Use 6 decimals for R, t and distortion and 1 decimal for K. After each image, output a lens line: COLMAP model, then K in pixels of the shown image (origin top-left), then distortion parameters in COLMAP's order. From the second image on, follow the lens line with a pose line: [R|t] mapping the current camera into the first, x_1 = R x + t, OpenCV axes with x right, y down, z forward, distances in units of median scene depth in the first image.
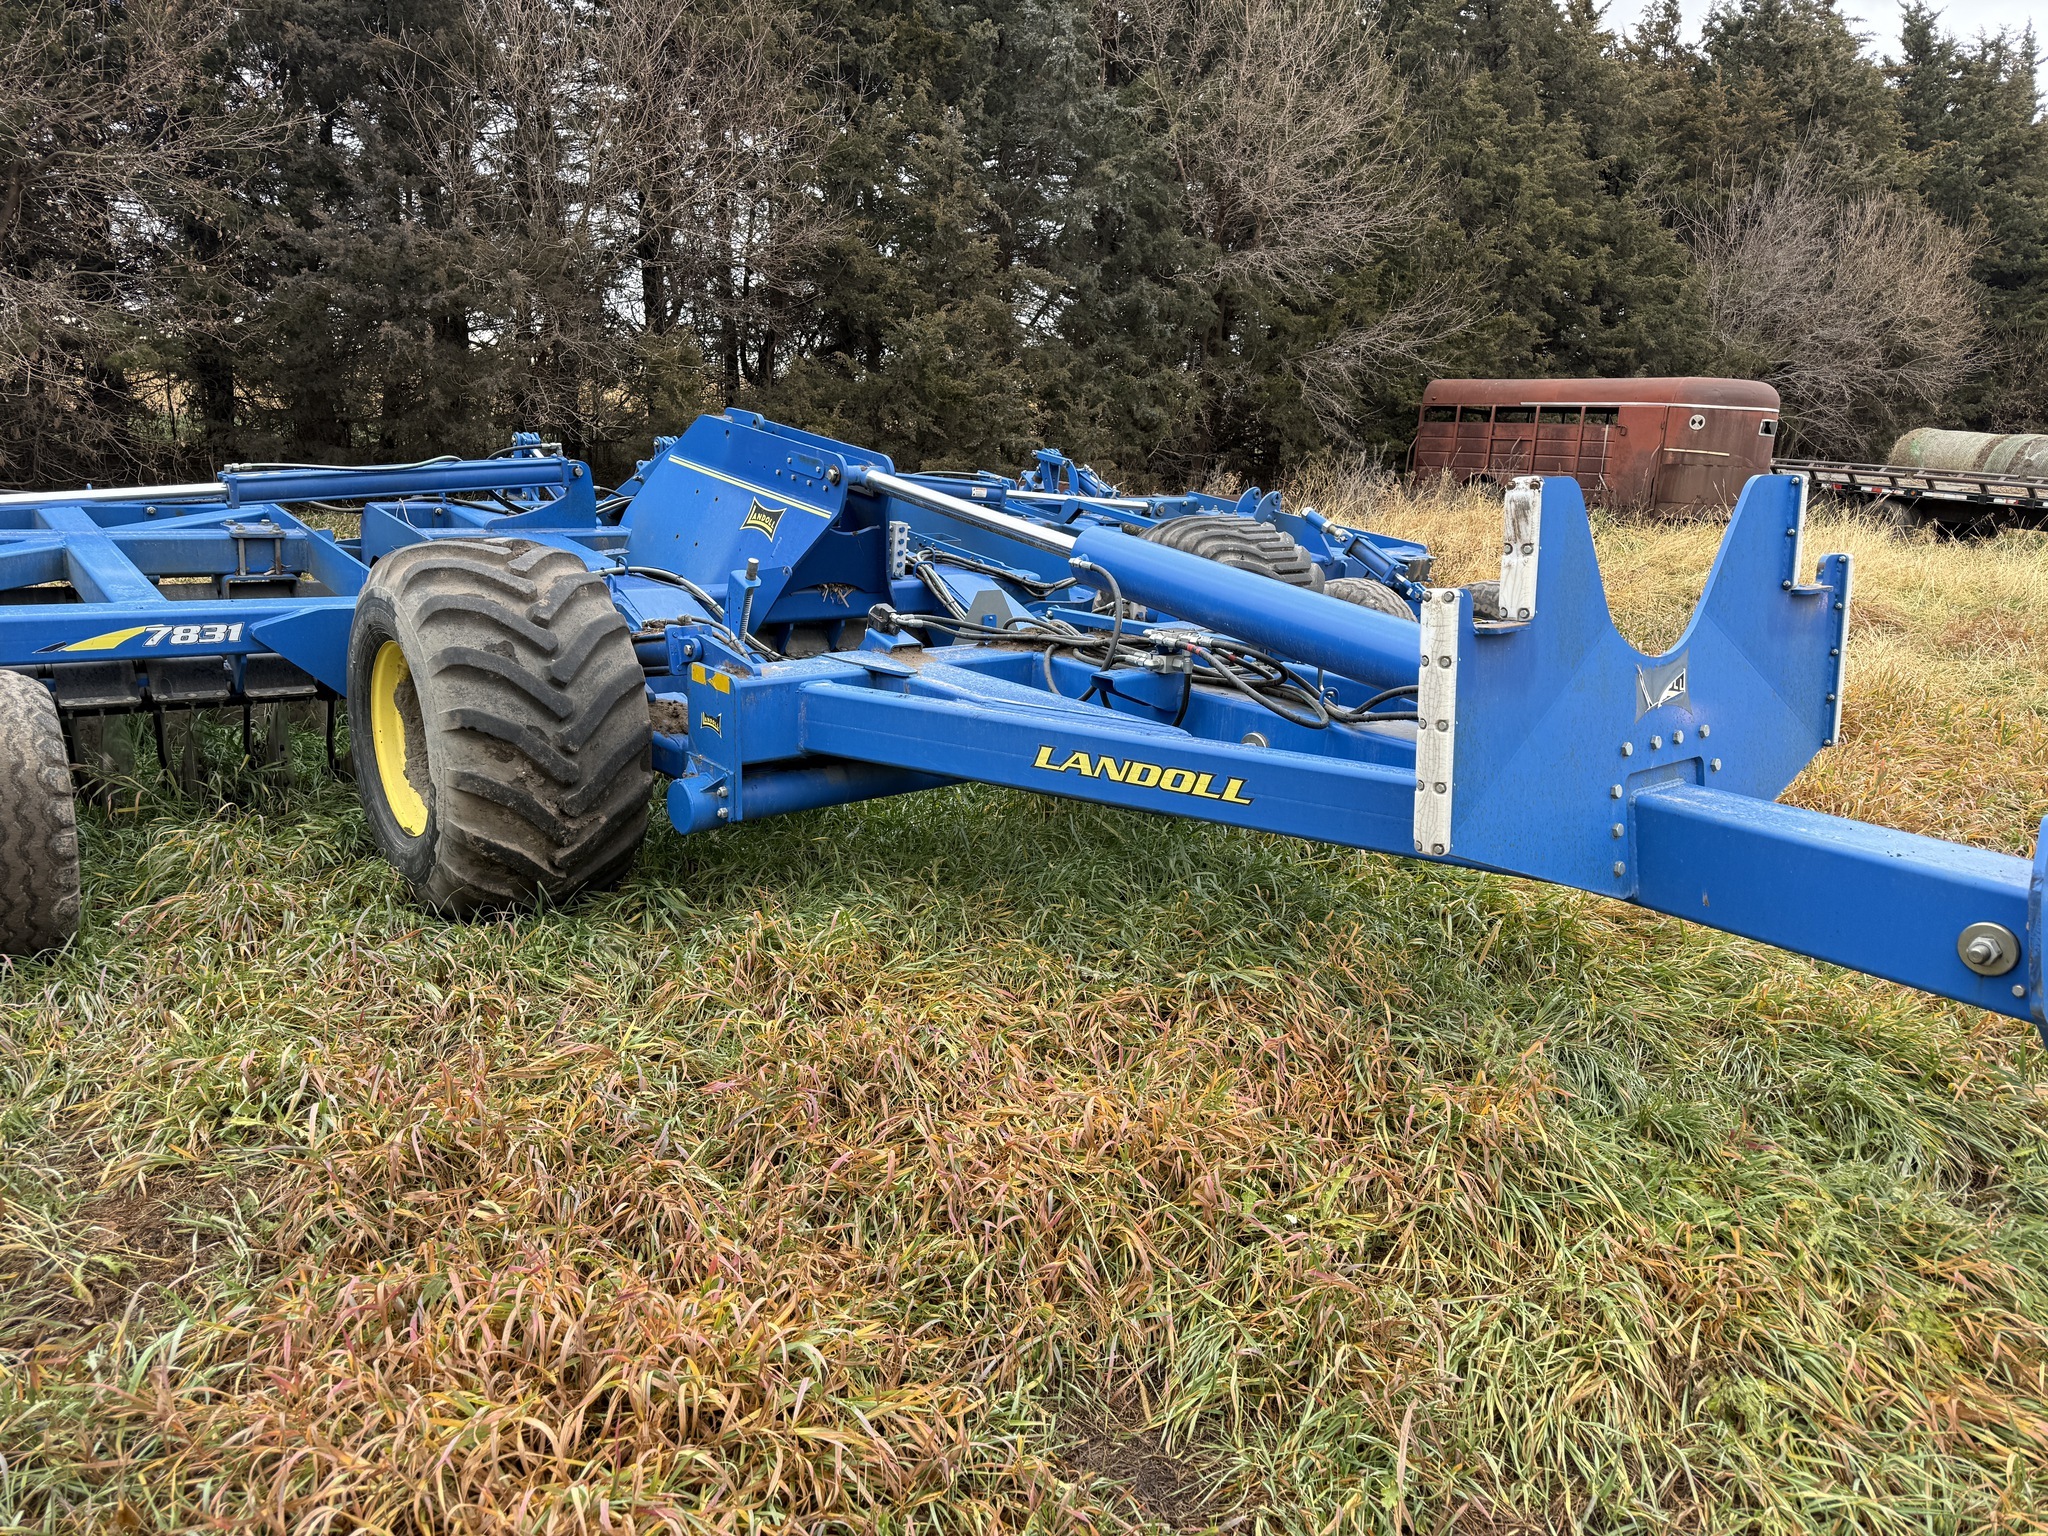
lens RADIAL K [[1436.1, 0, 1030.1], [0, 1436.1, 781.4], [0, 0, 1]] dist [0.068863, -0.082590]
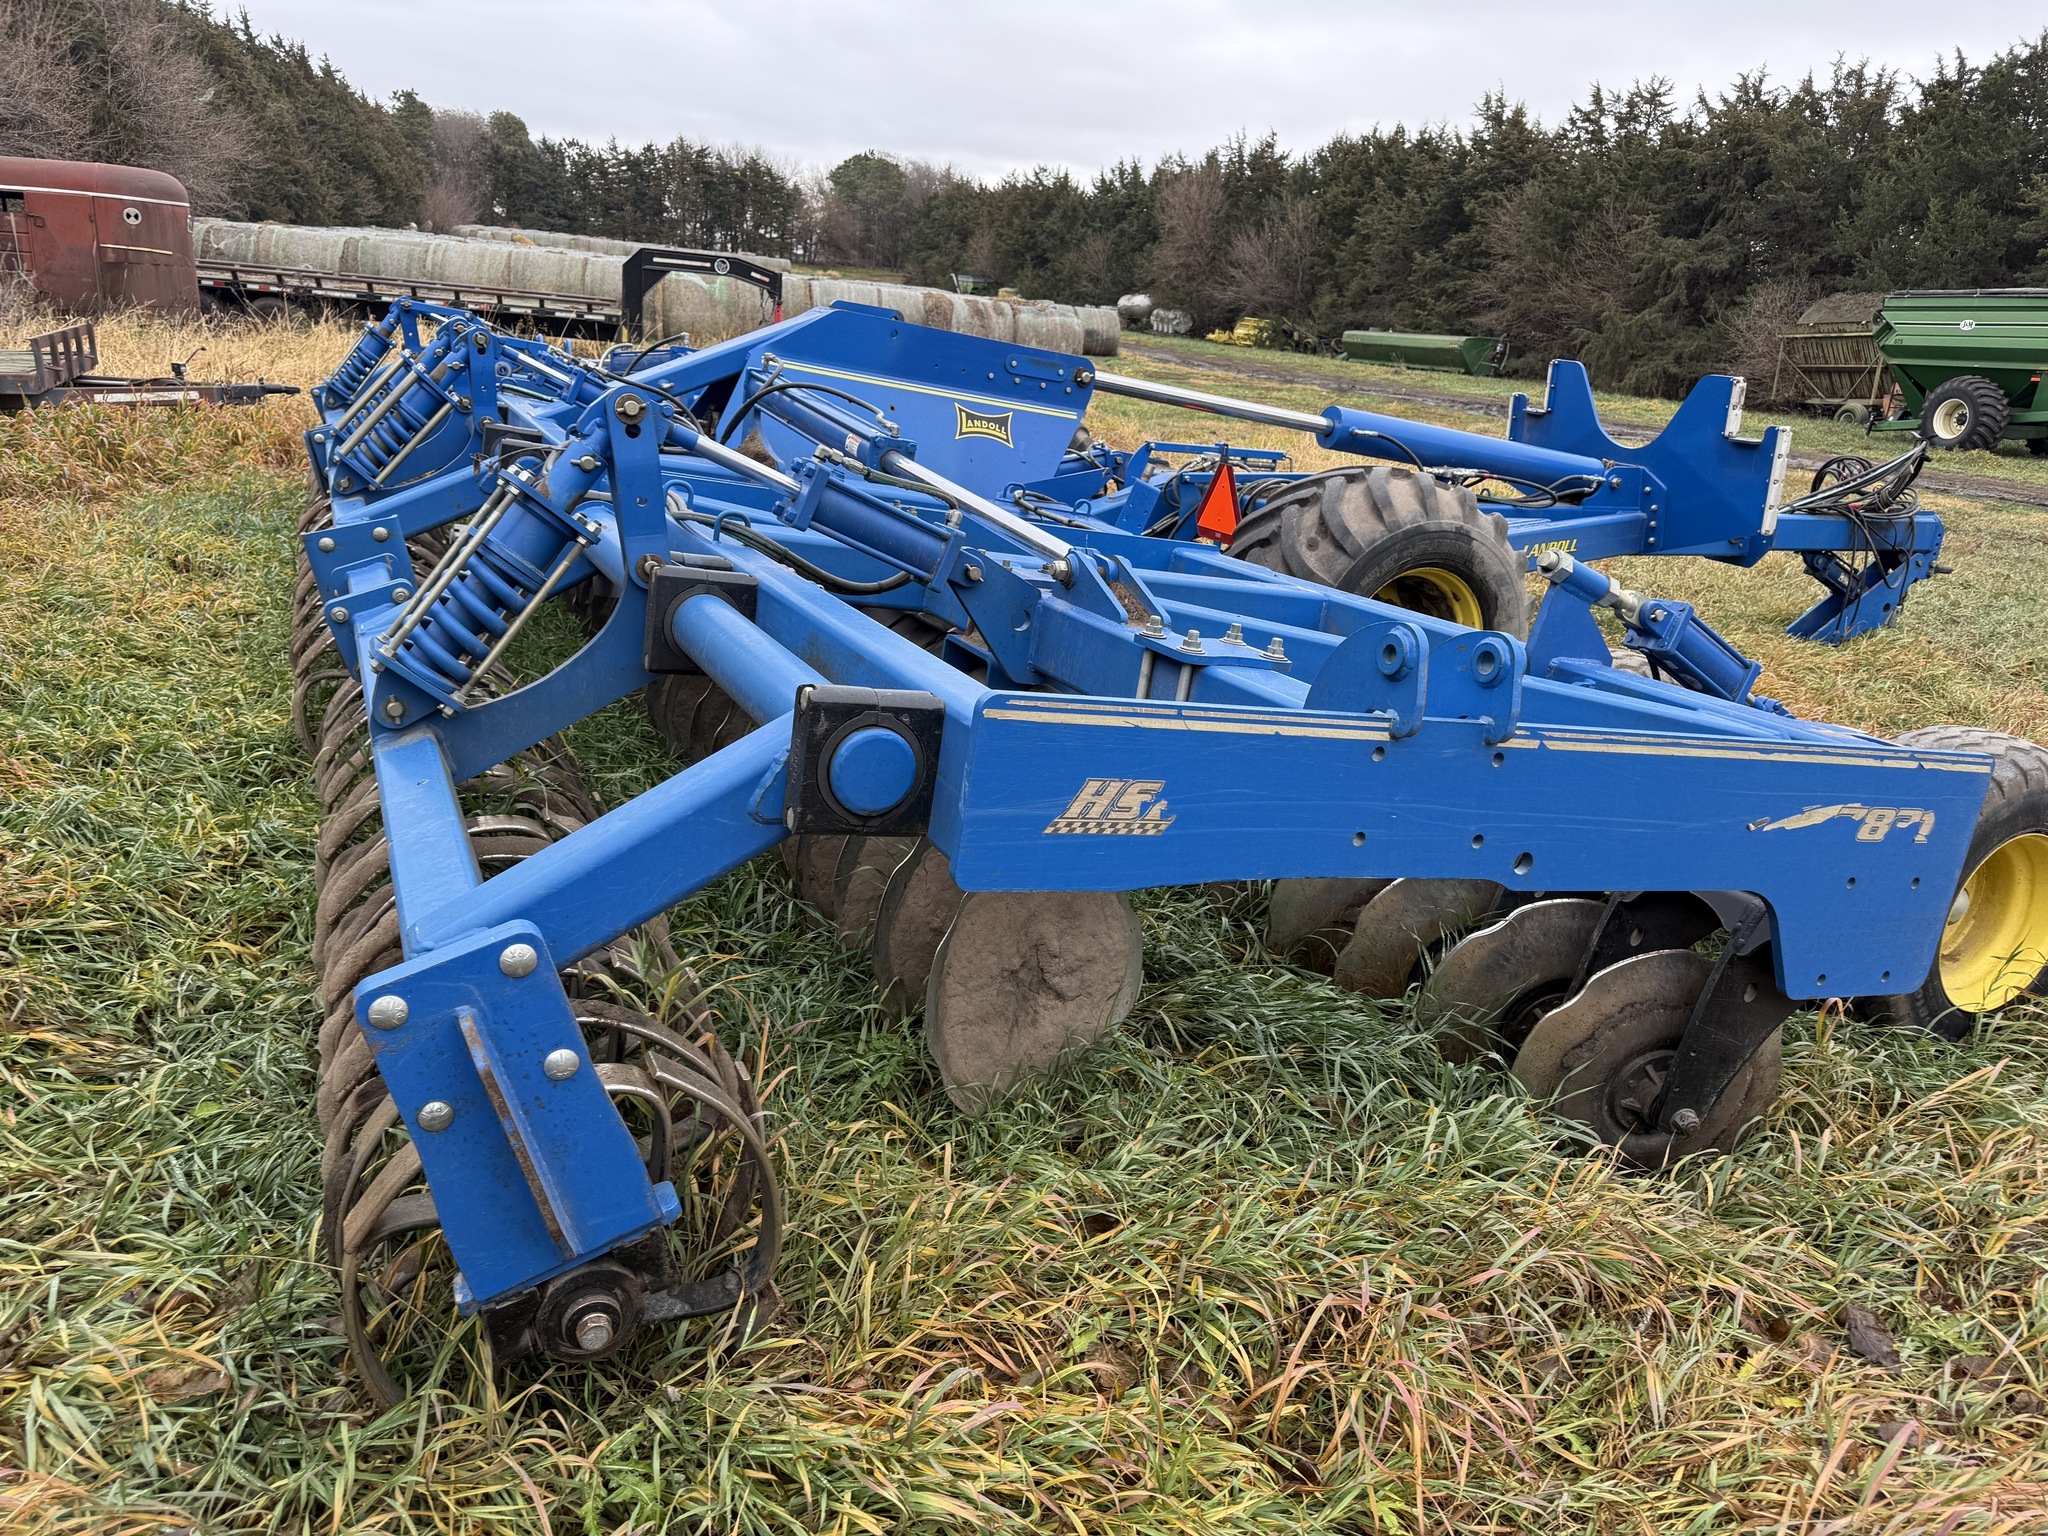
lens RADIAL K [[1436.1, 0, 1022.5], [0, 1436.1, 744.1], [0, 0, 1]] dist [0.068863, -0.082590]
pose [[0.262567, -0.302790, 0.916175, -1.594255], [0.179730, 0.948220, 0.261872, -0.317431], [-0.948027, 0.095905, 0.303392, 0.965901]]
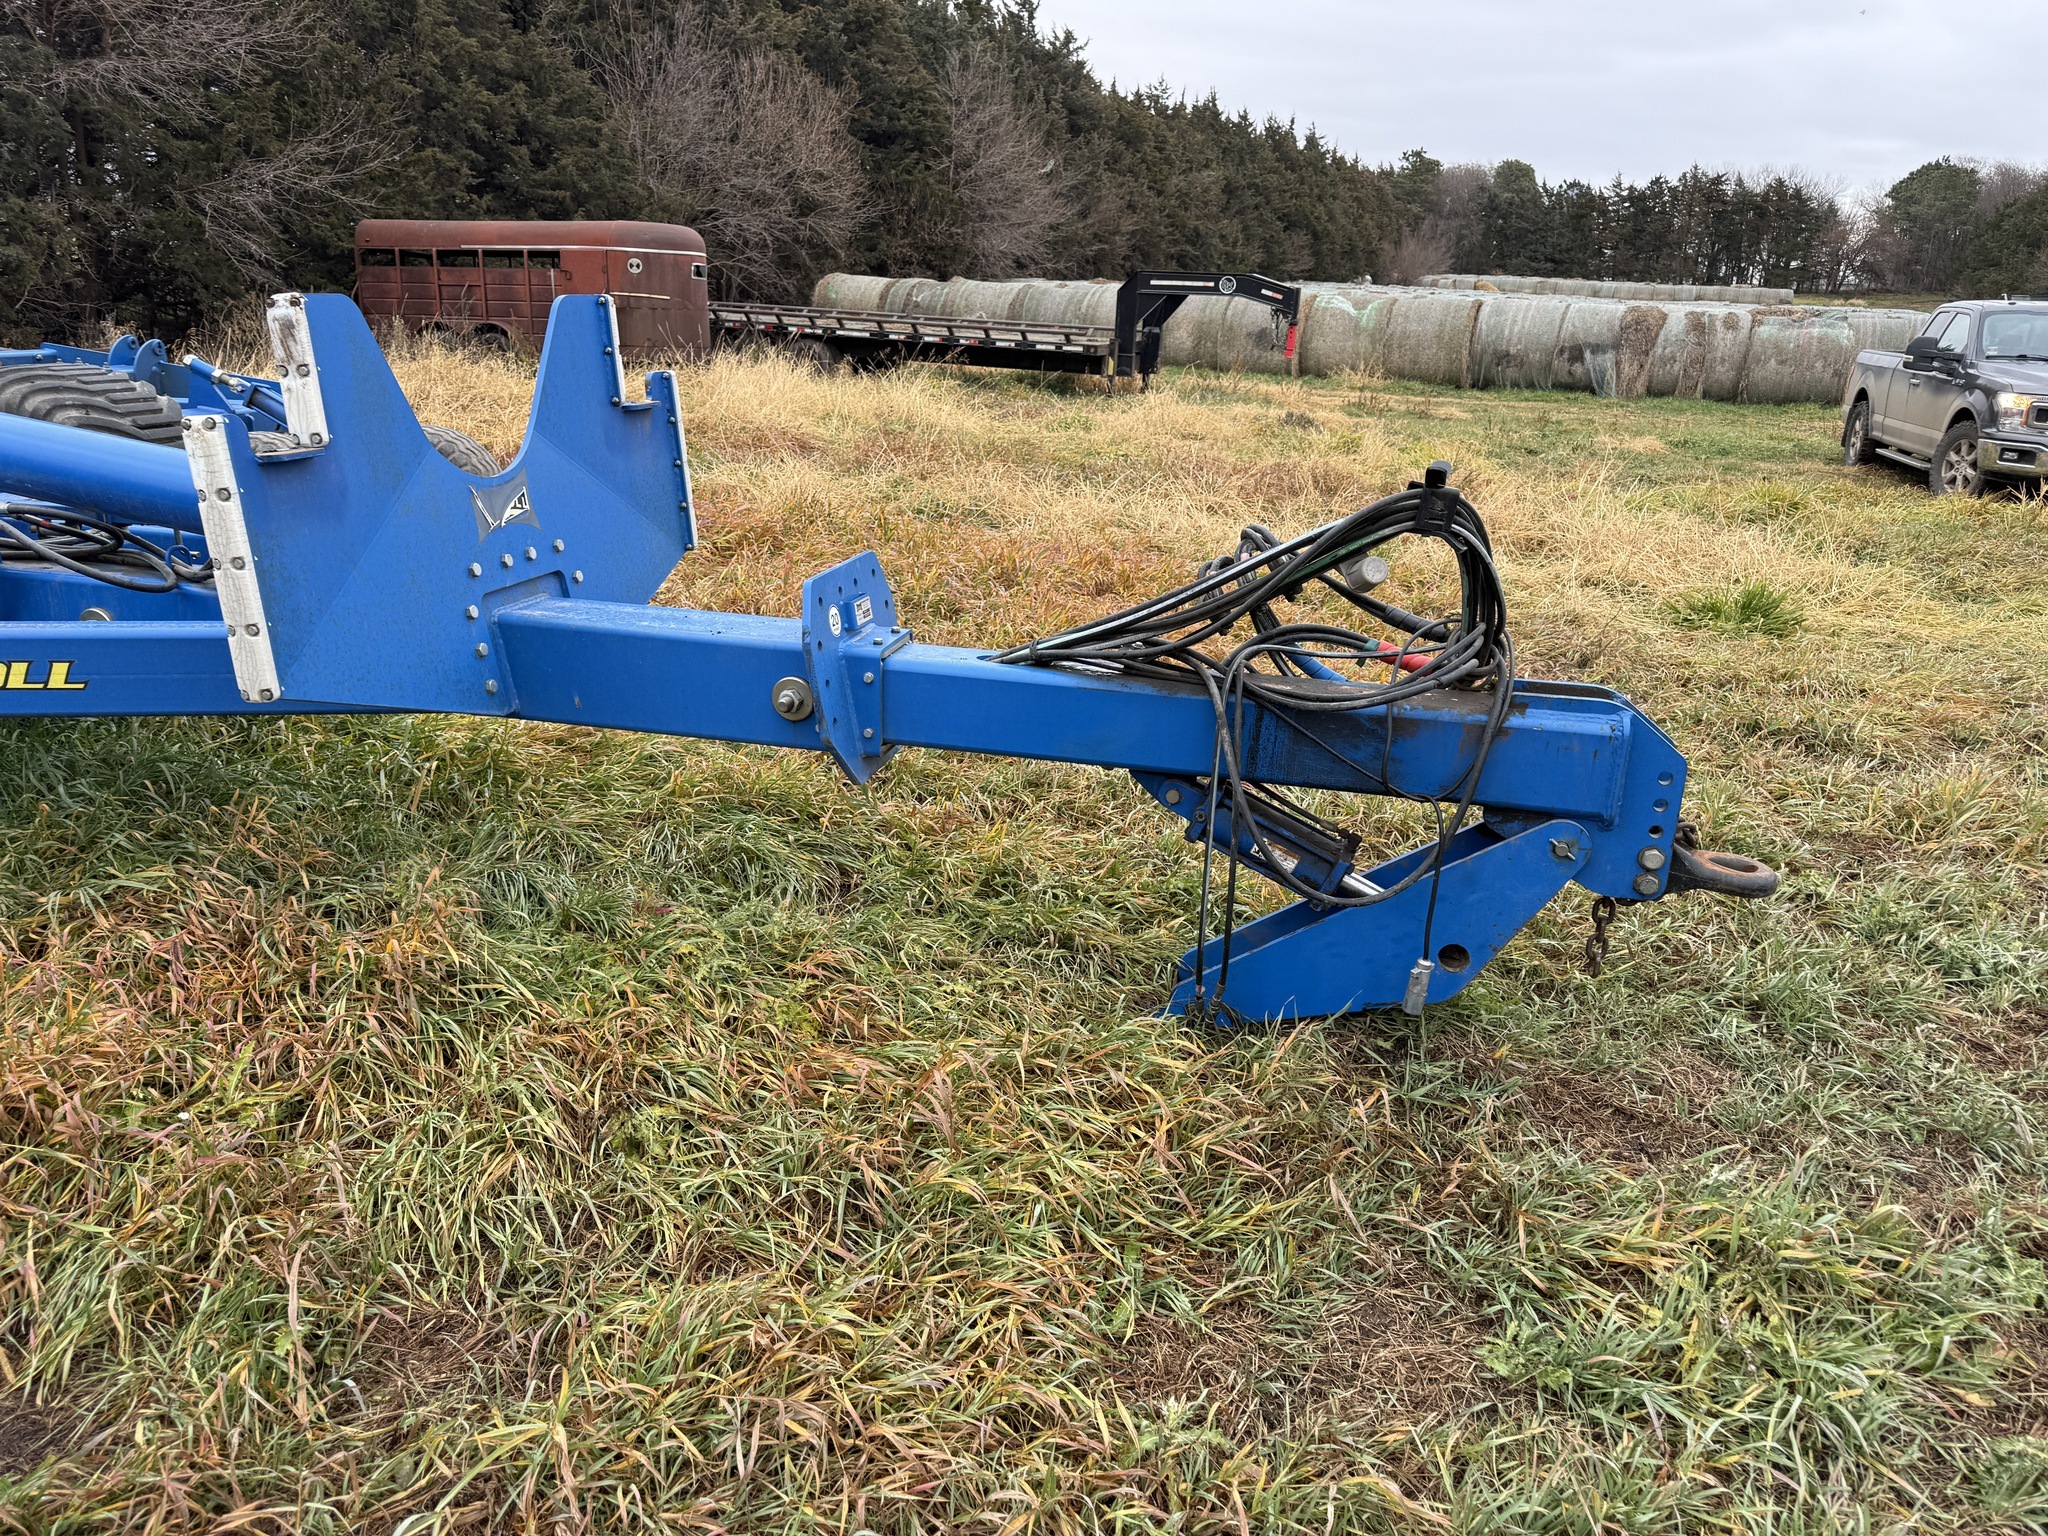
lens RADIAL K [[1436.1, 0, 1016.6], [0, 1436.1, 770.0], [0, 0, 1]] dist [0.068863, -0.082590]
pose [[0.799373, -0.202687, 0.565615, 0.080042], [0.152158, 0.978986, 0.135776, 0.025596], [-0.581249, -0.022473, 0.813415, -0.039916]]
